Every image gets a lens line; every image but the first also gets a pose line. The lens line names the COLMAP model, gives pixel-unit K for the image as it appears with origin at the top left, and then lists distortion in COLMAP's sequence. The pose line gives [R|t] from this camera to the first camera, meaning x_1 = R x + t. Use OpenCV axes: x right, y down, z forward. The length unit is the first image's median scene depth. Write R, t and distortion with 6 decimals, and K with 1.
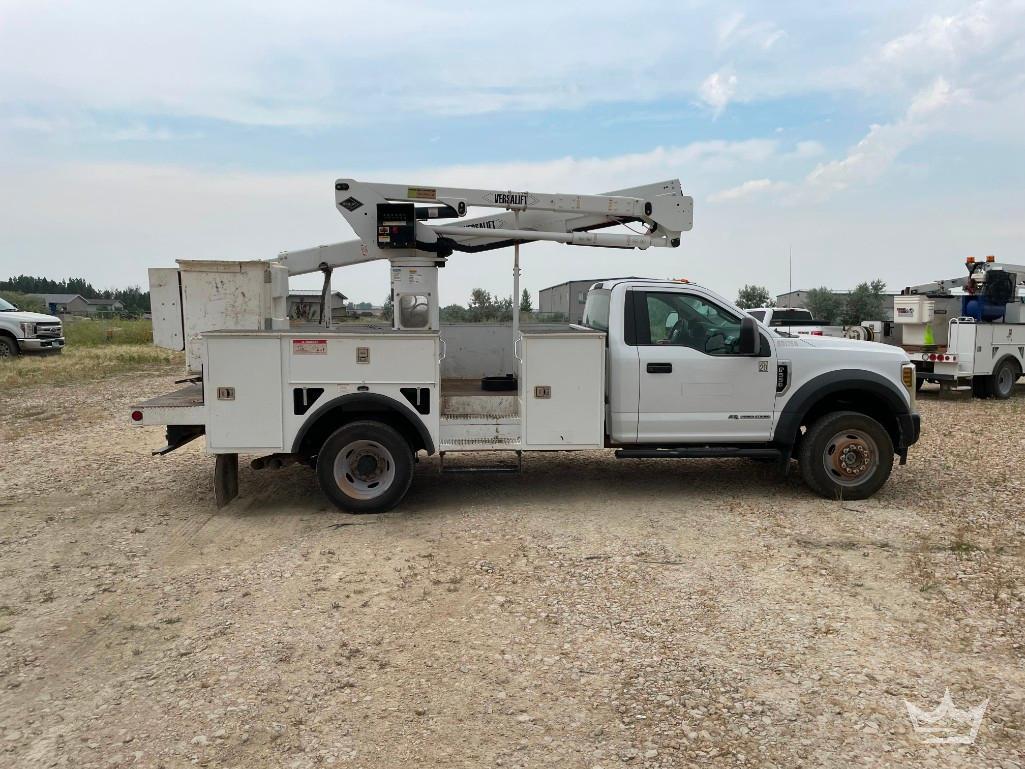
lens RADIAL K [[781.6, 0, 508.4], [0, 781.6, 373.9], [0, 0, 1]] dist [0.051653, -0.061885]
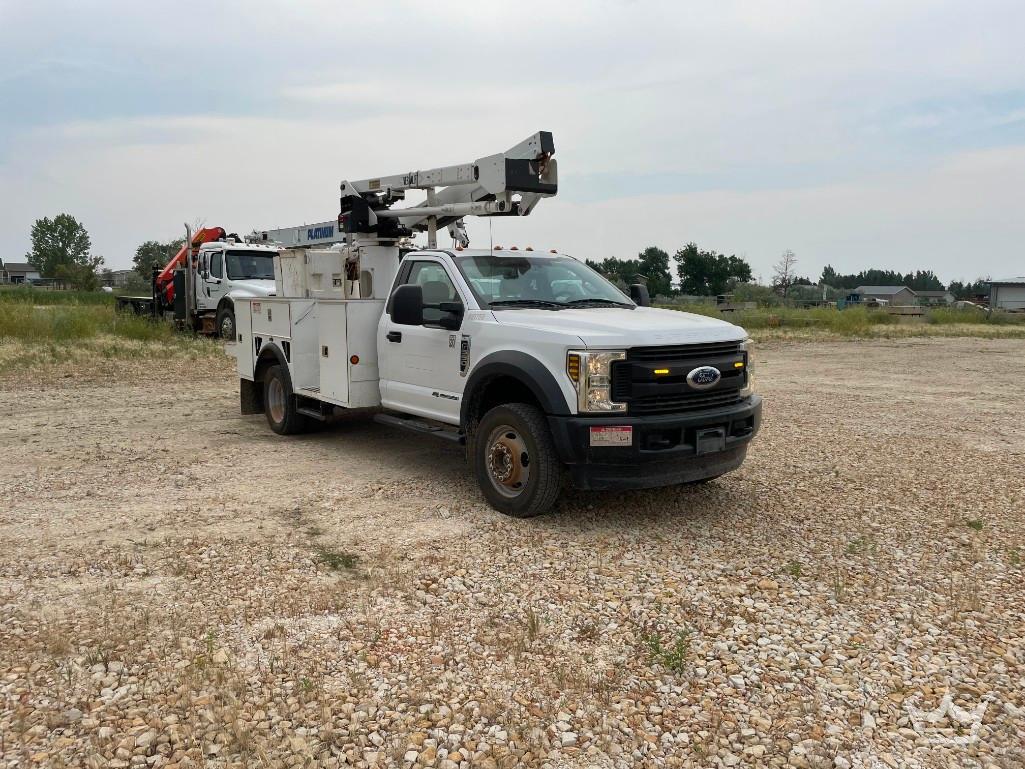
lens RADIAL K [[781.6, 0, 497.5], [0, 781.6, 371.6], [0, 0, 1]] dist [0.051653, -0.061885]
pose [[0.536274, 0.084710, -0.839782, 1.093923], [-0.079397, 0.995602, 0.049725, -0.022808], [0.840301, 0.040010, 0.540641, 0.563462]]
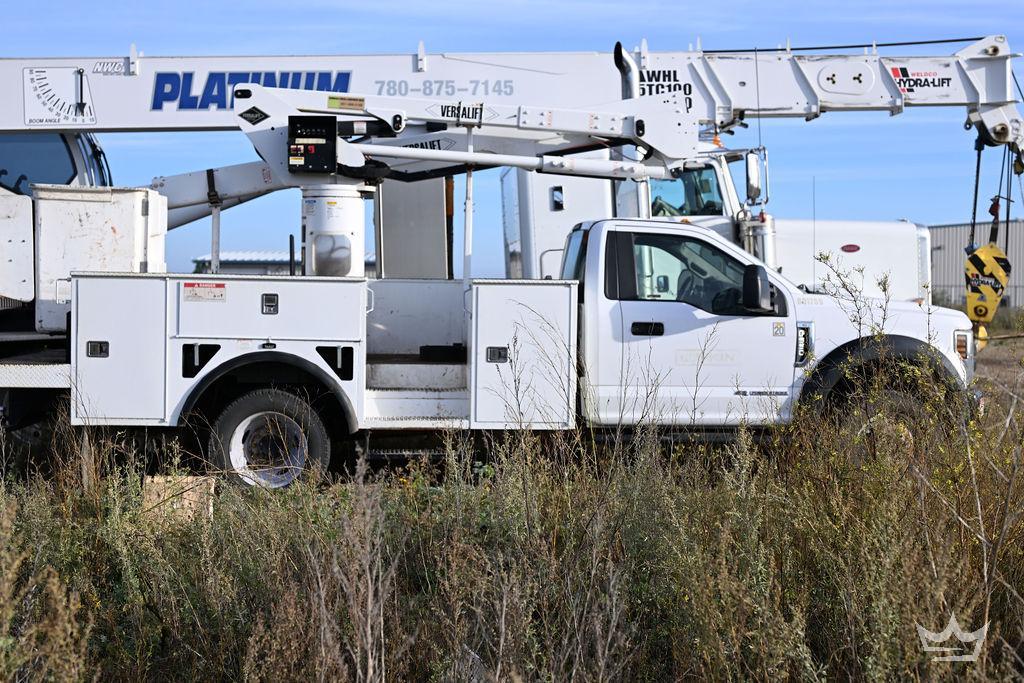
lens RADIAL K [[1489.5, 0, 515.5], [0, 1489.5, 345.8], [0, 0, 1]] dist [-0.043082, 0.000000]
pose [[0.999548, 0.013369, 0.026928, 0.020976], [-0.011690, 0.998034, -0.061579, 0.101787], [-0.027698, 0.061236, 0.997739, -0.476387]]
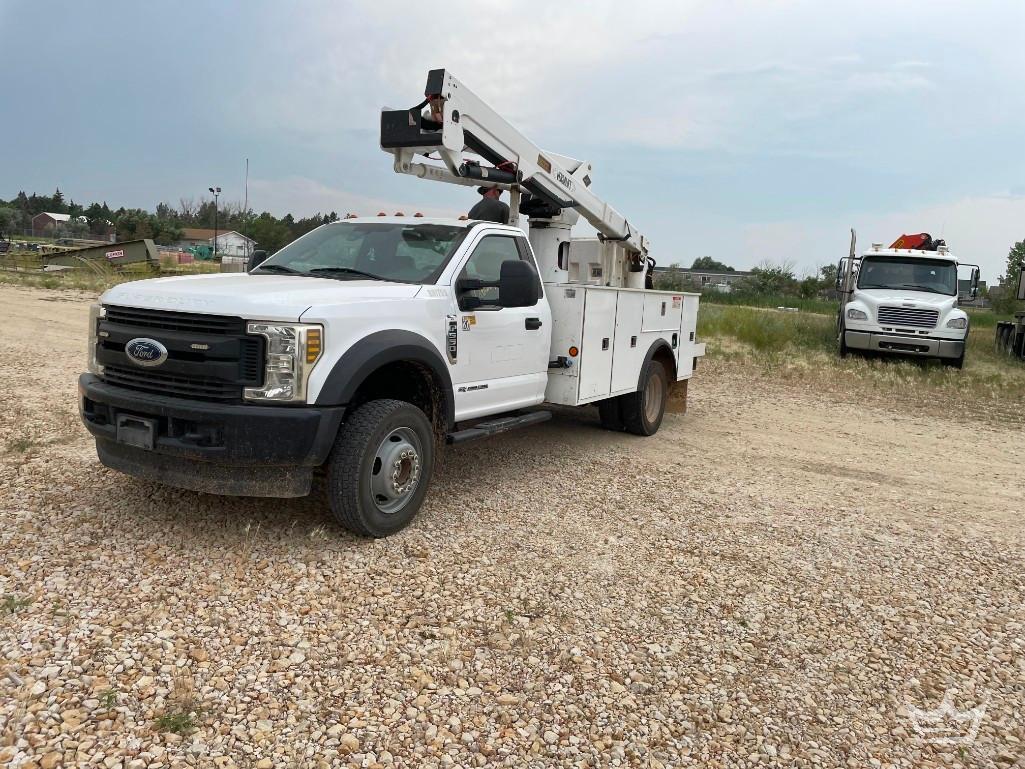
lens RADIAL K [[781.6, 0, 508.7], [0, 781.6, 358.4], [0, 0, 1]] dist [0.051653, -0.061885]
pose [[-0.543837, 0.043504, -0.838063, 0.913431], [-0.142216, 0.979433, 0.143129, -0.118775], [0.827053, 0.197024, -0.526465, 1.721516]]
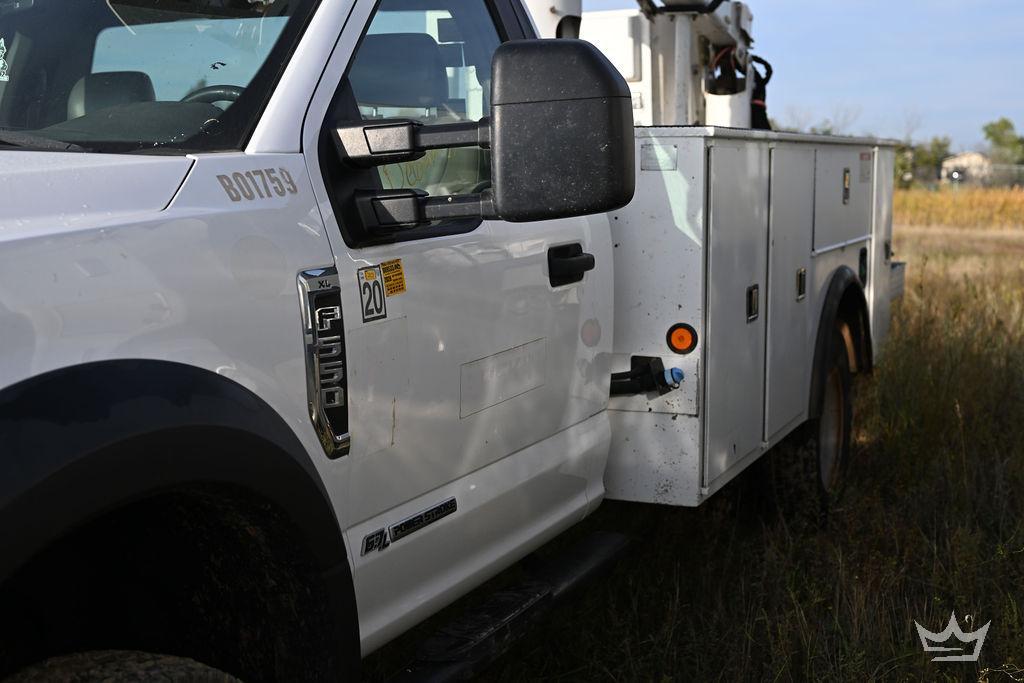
lens RADIAL K [[1489.5, 0, 515.7], [0, 1489.5, 342.1], [0, 0, 1]] dist [-0.043082, 0.000000]
pose [[-0.440394, 0.110525, -0.890975, 0.623238], [-0.087840, 0.982328, 0.165275, -0.091314], [0.893497, 0.151050, -0.422903, 1.477122]]
